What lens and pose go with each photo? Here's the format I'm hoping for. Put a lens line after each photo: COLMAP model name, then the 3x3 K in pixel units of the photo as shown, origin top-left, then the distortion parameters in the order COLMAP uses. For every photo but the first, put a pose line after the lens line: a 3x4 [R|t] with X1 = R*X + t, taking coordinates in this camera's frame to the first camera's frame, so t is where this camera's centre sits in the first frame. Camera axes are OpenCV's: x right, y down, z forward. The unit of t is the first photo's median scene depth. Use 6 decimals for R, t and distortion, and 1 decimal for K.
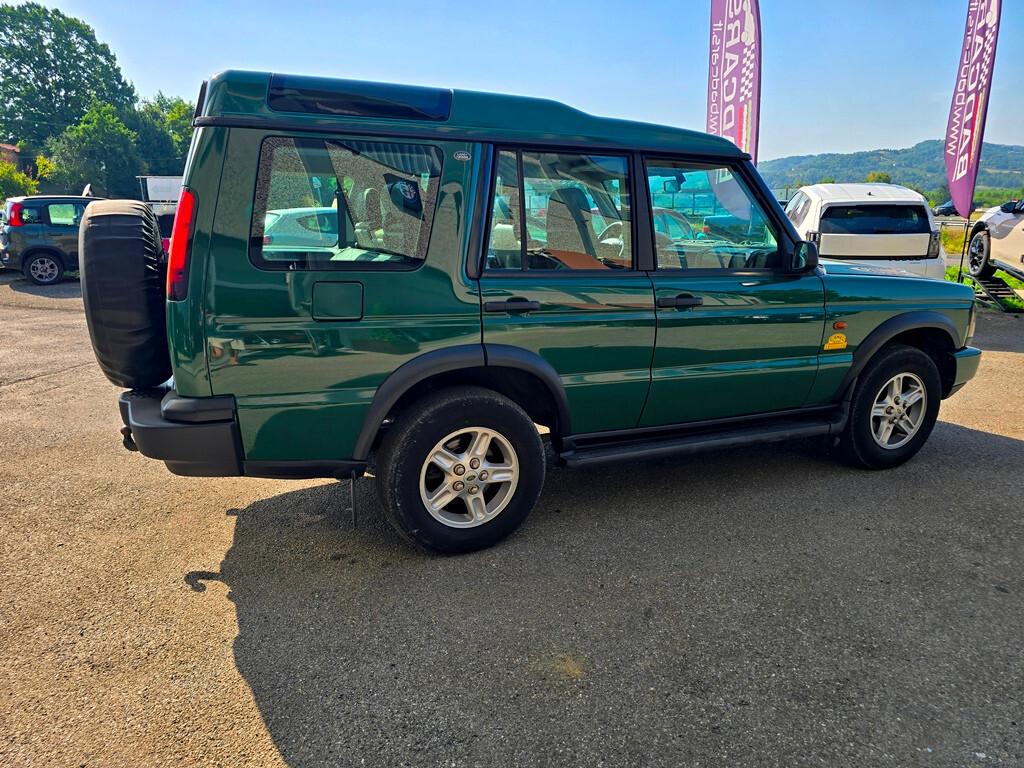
lens RADIAL K [[690.3, 0, 512.0], [0, 690.3, 384.0], [0, 0, 1]] dist [0.044525, -0.036164]
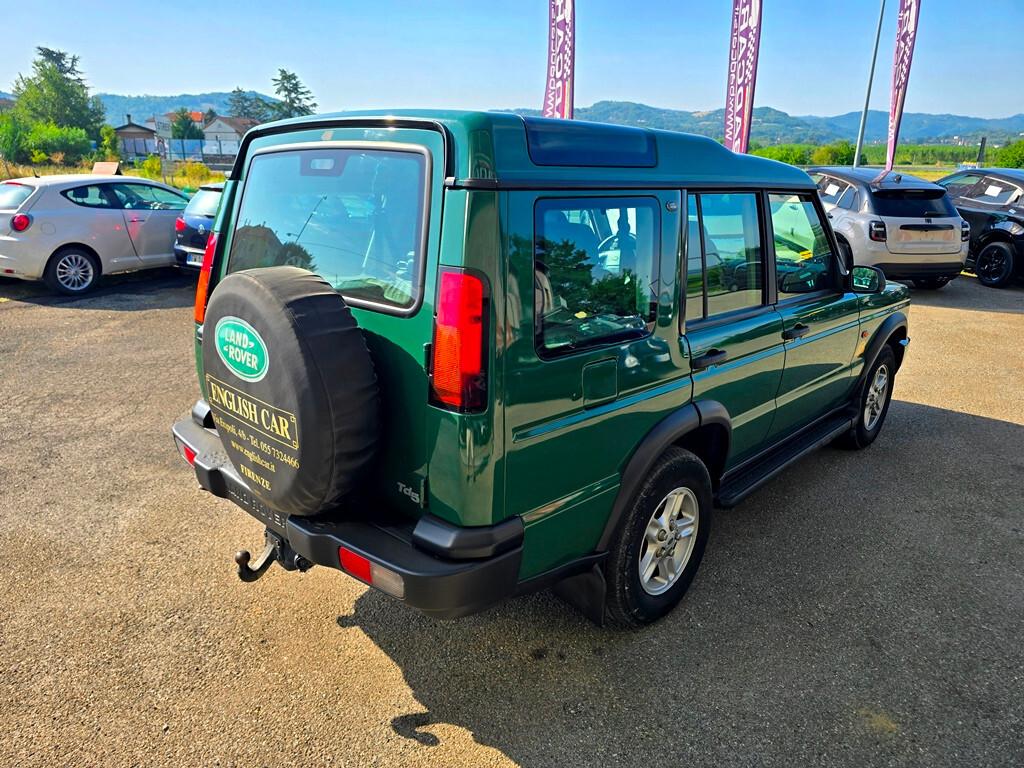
lens RADIAL K [[690.7, 0, 506.7], [0, 690.7, 386.4], [0, 0, 1]] dist [0.047150, -0.040265]
pose [[0.920743, -0.107282, 0.375131, -0.444608], [0.079446, 0.992863, 0.088947, -0.130911], [-0.381996, -0.052095, 0.922694, 0.163437]]
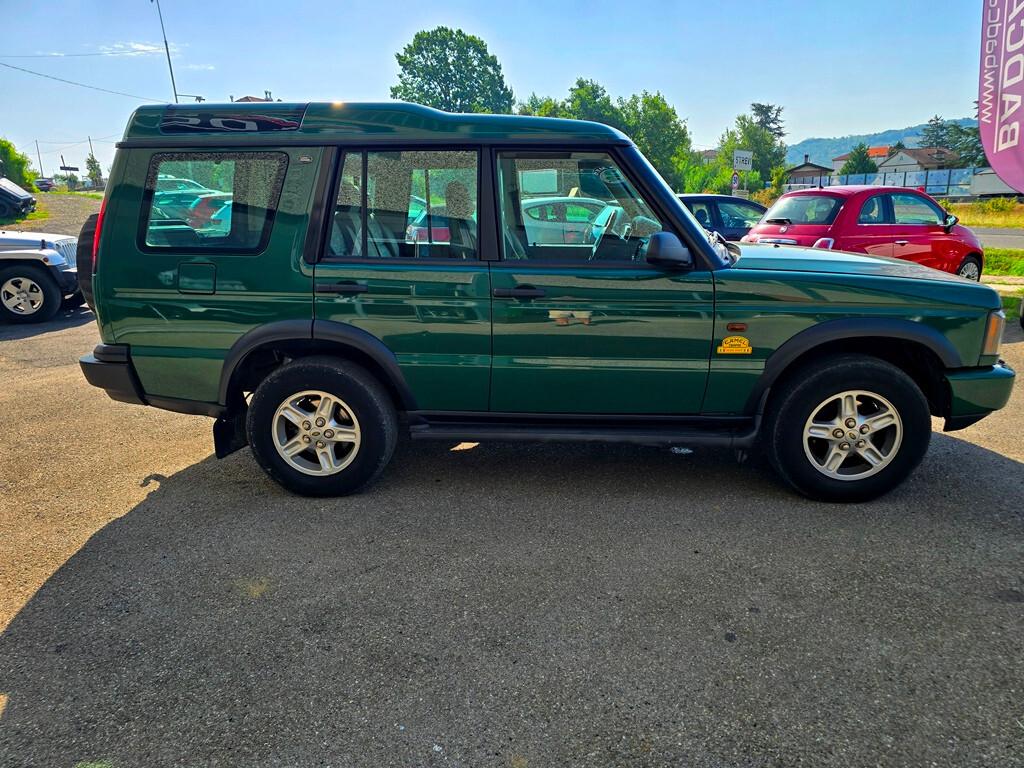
lens RADIAL K [[693.0, 0, 519.3], [0, 693.0, 384.8], [0, 0, 1]] dist [0.050233, -0.044330]
pose [[0.884221, 0.099583, -0.456329, 0.581901], [-0.090491, 0.995020, 0.041796, -0.020884], [0.458219, 0.004336, 0.888829, 0.076505]]
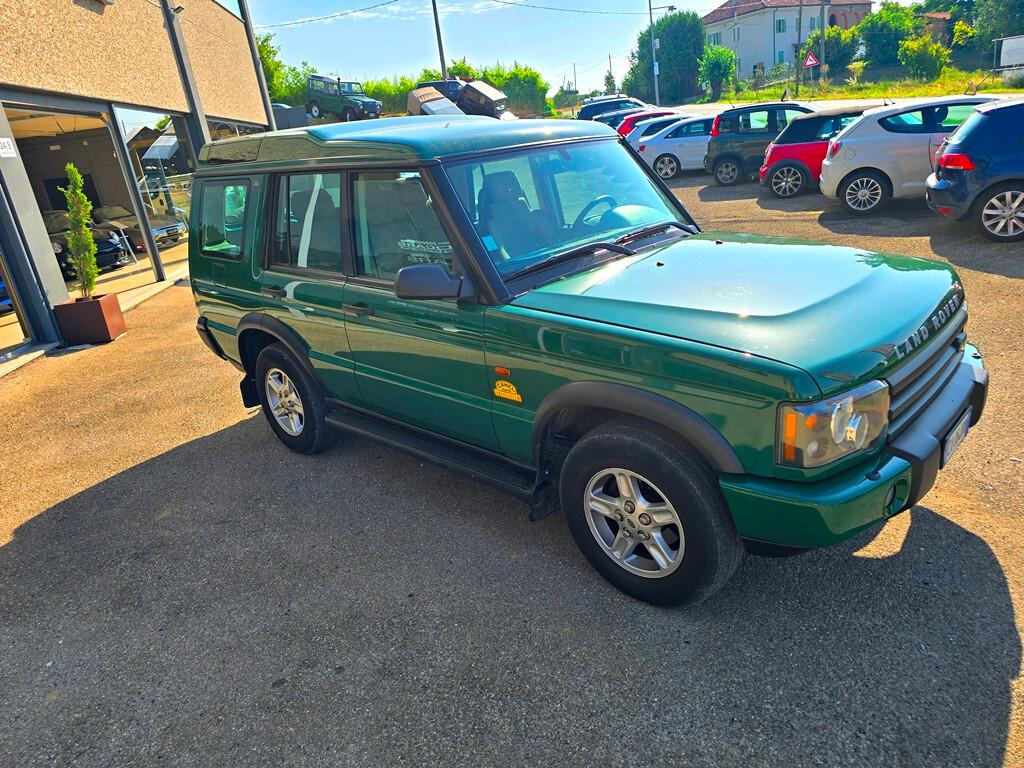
lens RADIAL K [[693.0, 0, 519.3], [0, 693.0, 384.8], [0, 0, 1]] dist [0.050233, -0.044330]
pose [[0.385193, 0.273228, -0.881461, 1.064514], [-0.108666, 0.961949, 0.250691, -0.242116], [0.916416, -0.000780, 0.400226, 0.643836]]
